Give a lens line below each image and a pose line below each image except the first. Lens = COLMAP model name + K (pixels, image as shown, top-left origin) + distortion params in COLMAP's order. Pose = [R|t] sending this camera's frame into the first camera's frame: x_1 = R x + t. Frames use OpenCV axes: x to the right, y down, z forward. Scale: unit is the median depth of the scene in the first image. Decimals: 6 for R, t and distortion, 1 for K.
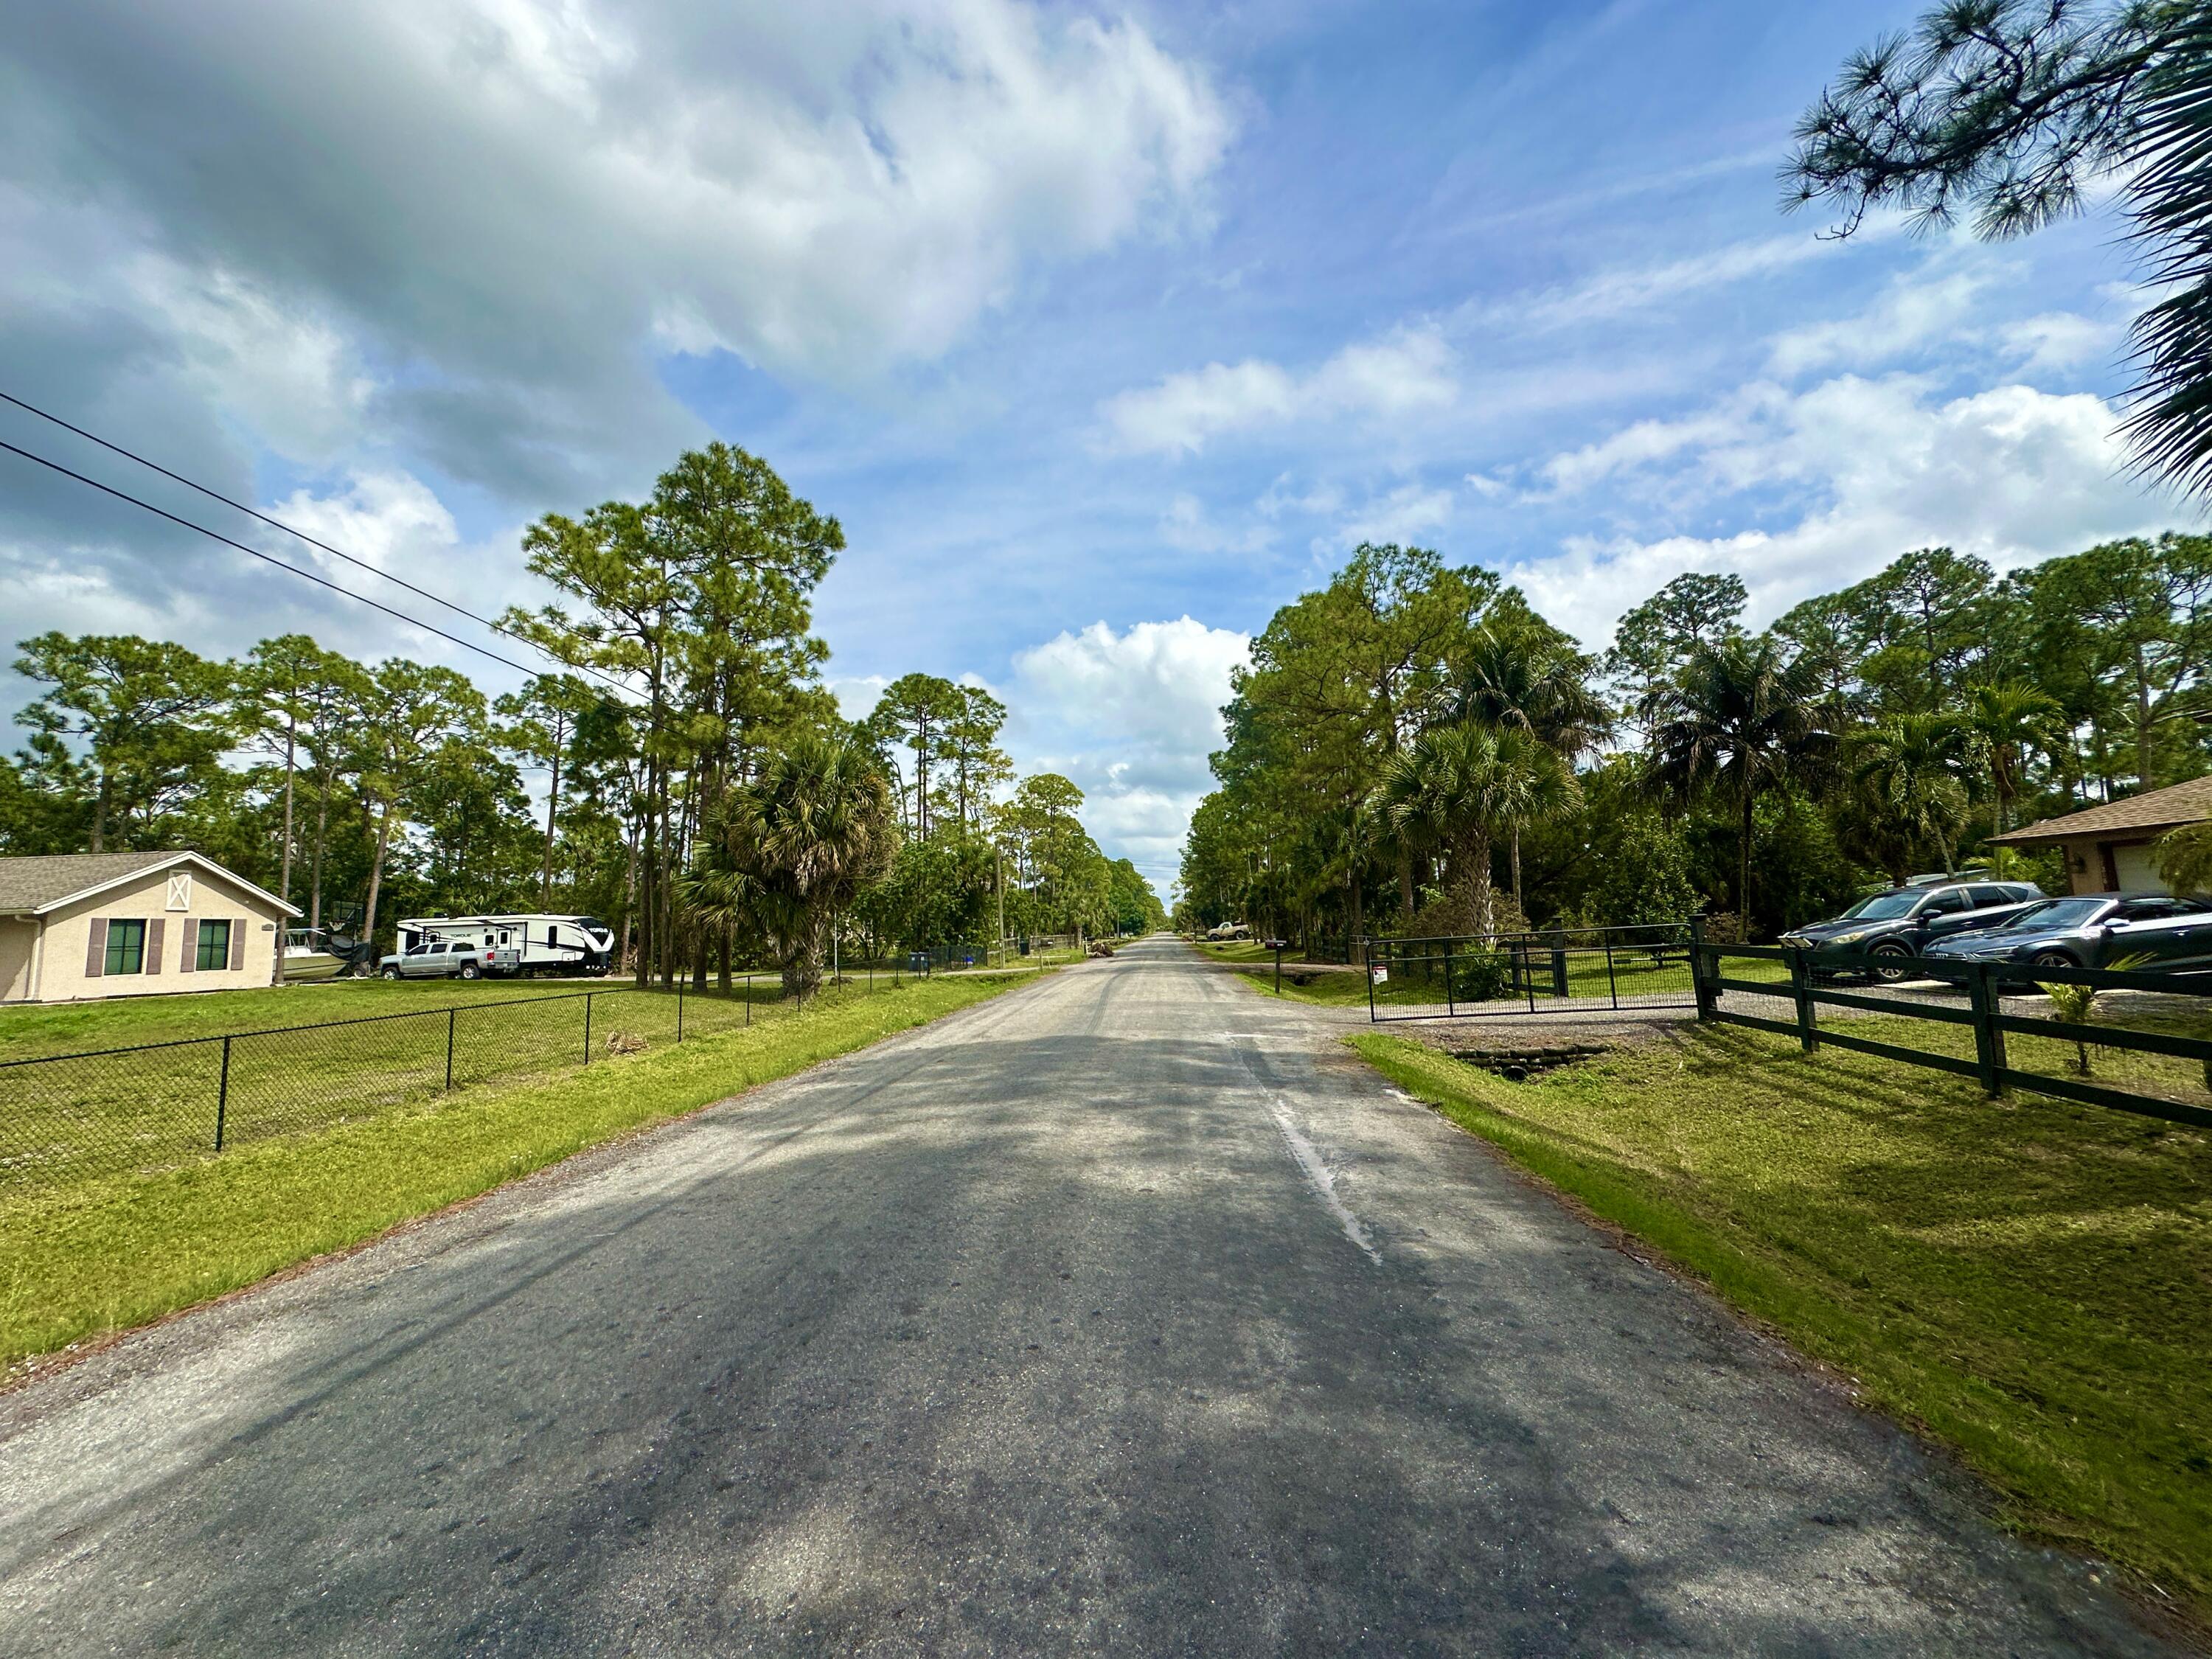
lens RADIAL K [[876.8, 0, 1107.4], [0, 876.8, 831.2], [0, 0, 1]] dist [-0.010953, 0.002463]
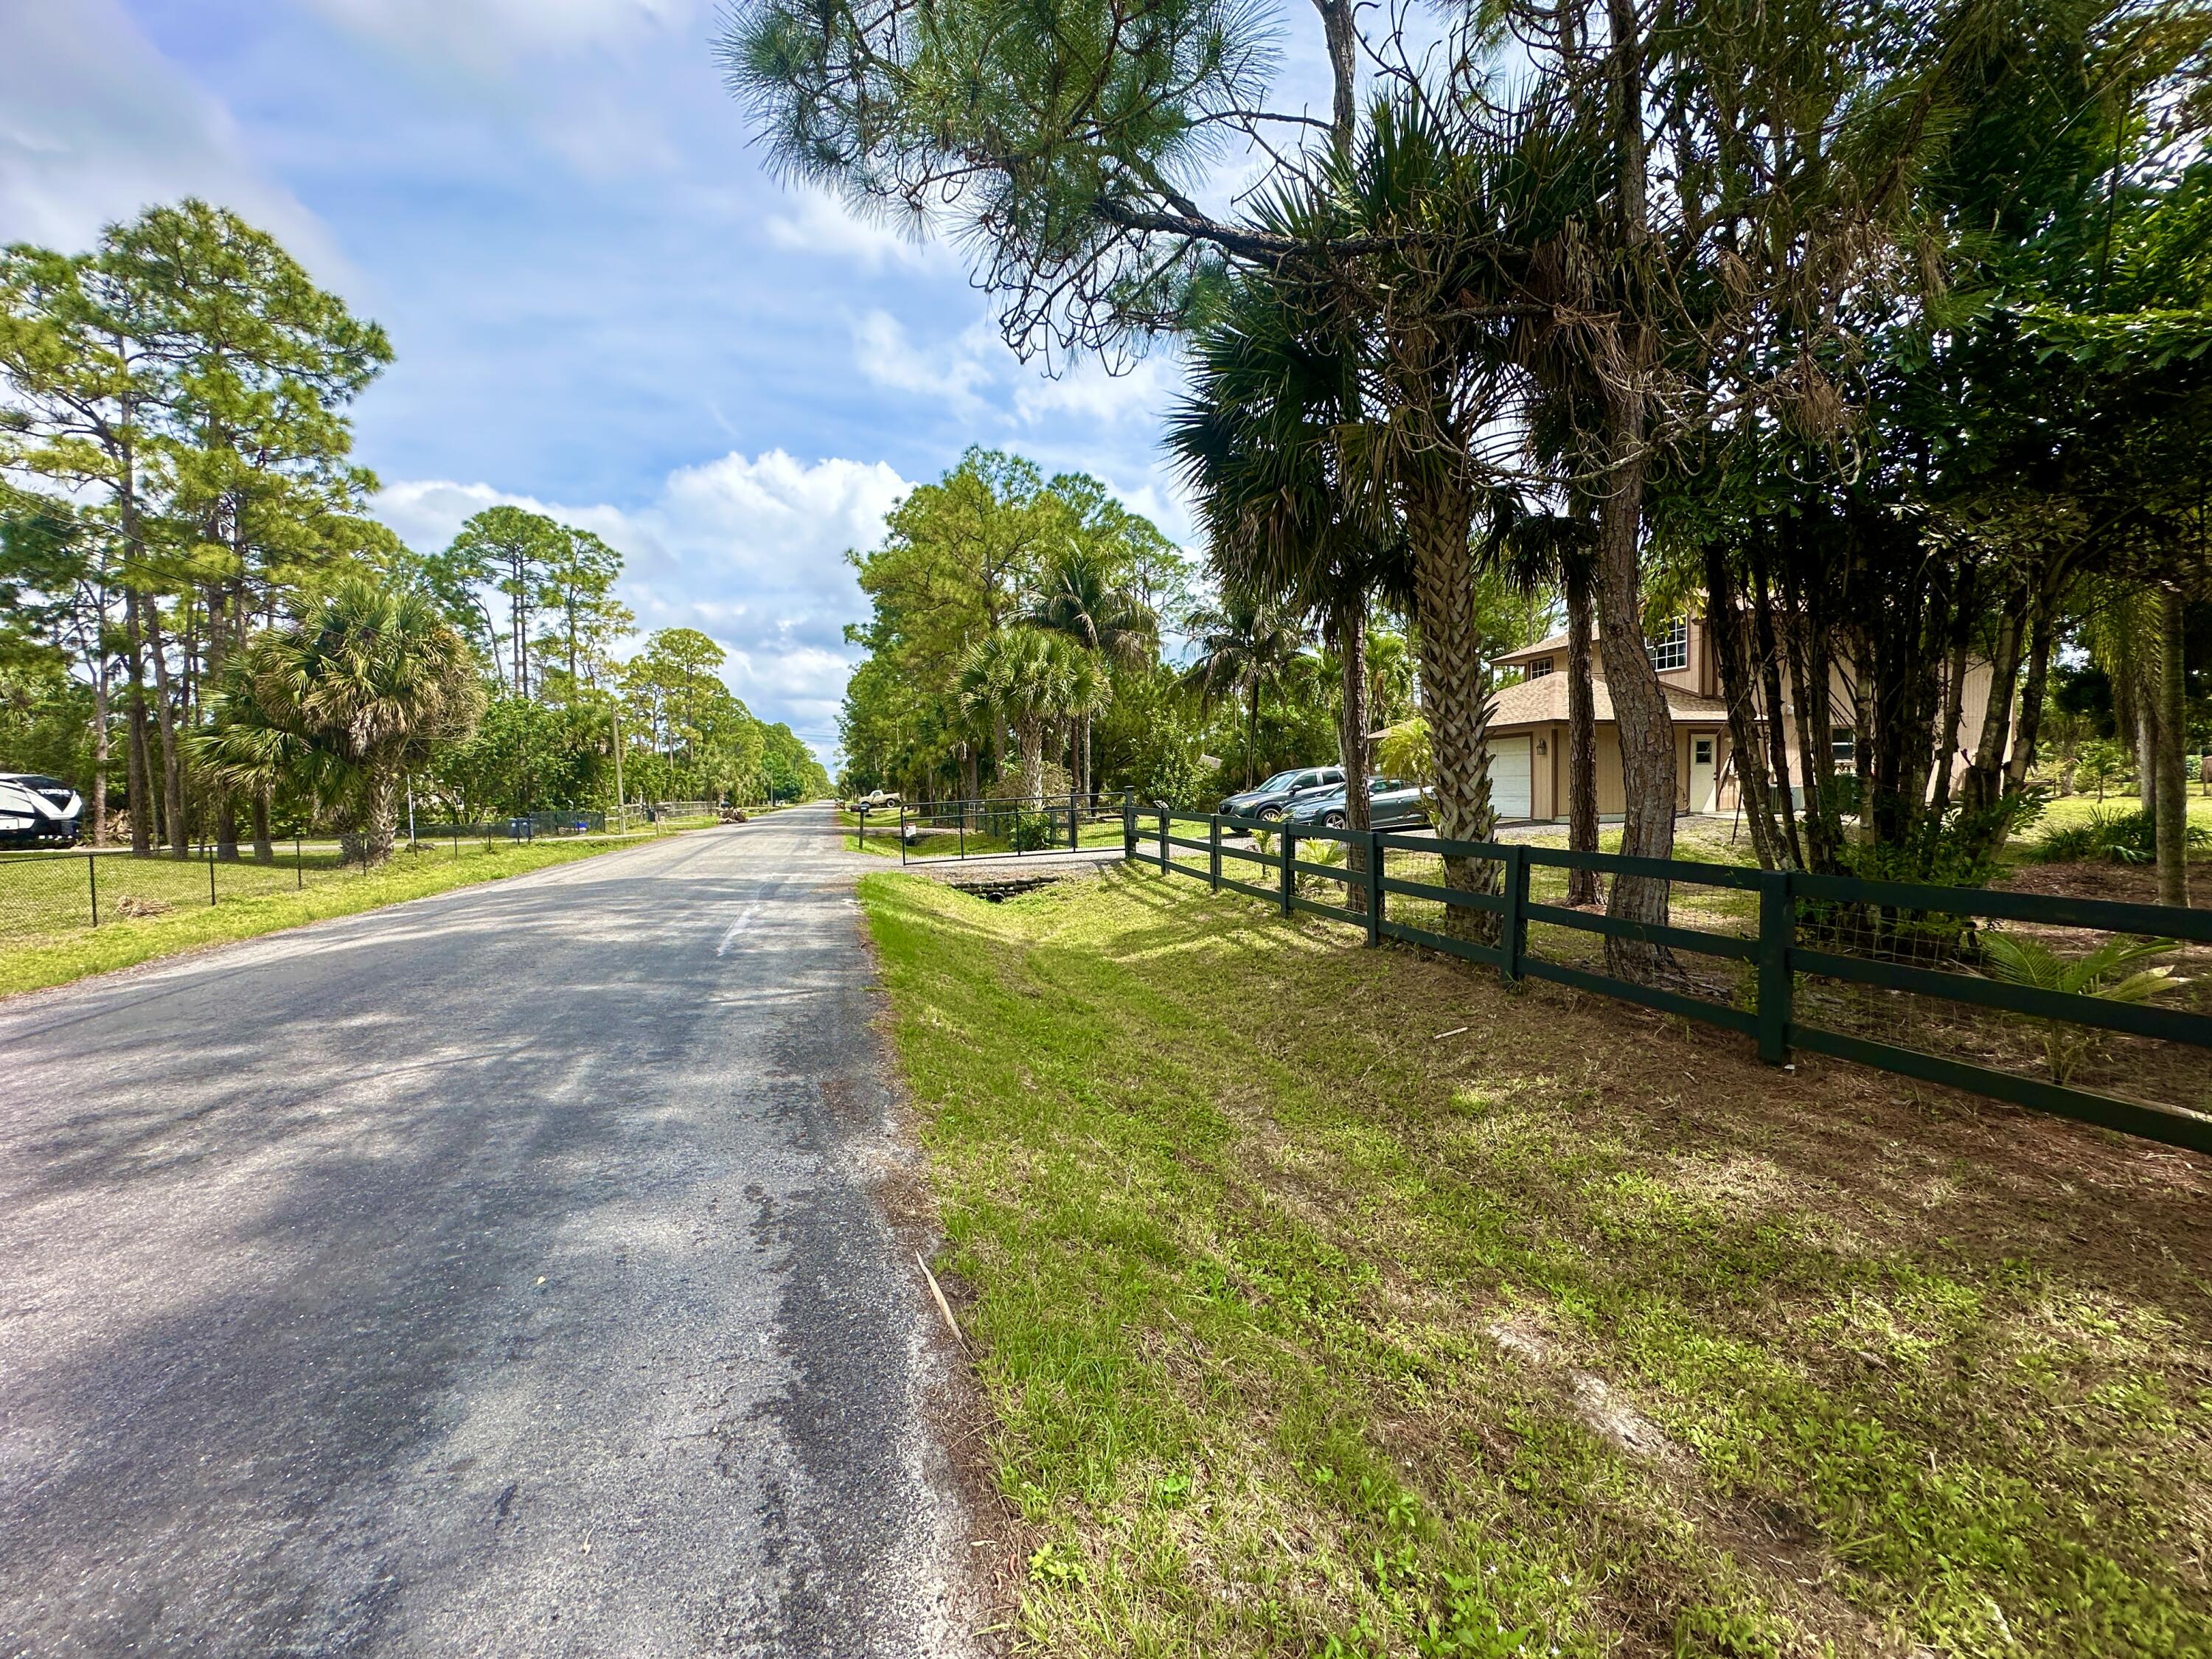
lens RADIAL K [[876.8, 0, 1107.4], [0, 876.8, 831.2], [0, 0, 1]] dist [-0.010953, 0.002463]
pose [[0.932889, -0.006040, 0.360114, 0.051994], [-0.047450, 0.989083, 0.139512, -0.012662], [-0.357026, -0.147236, 0.922418, -0.135147]]
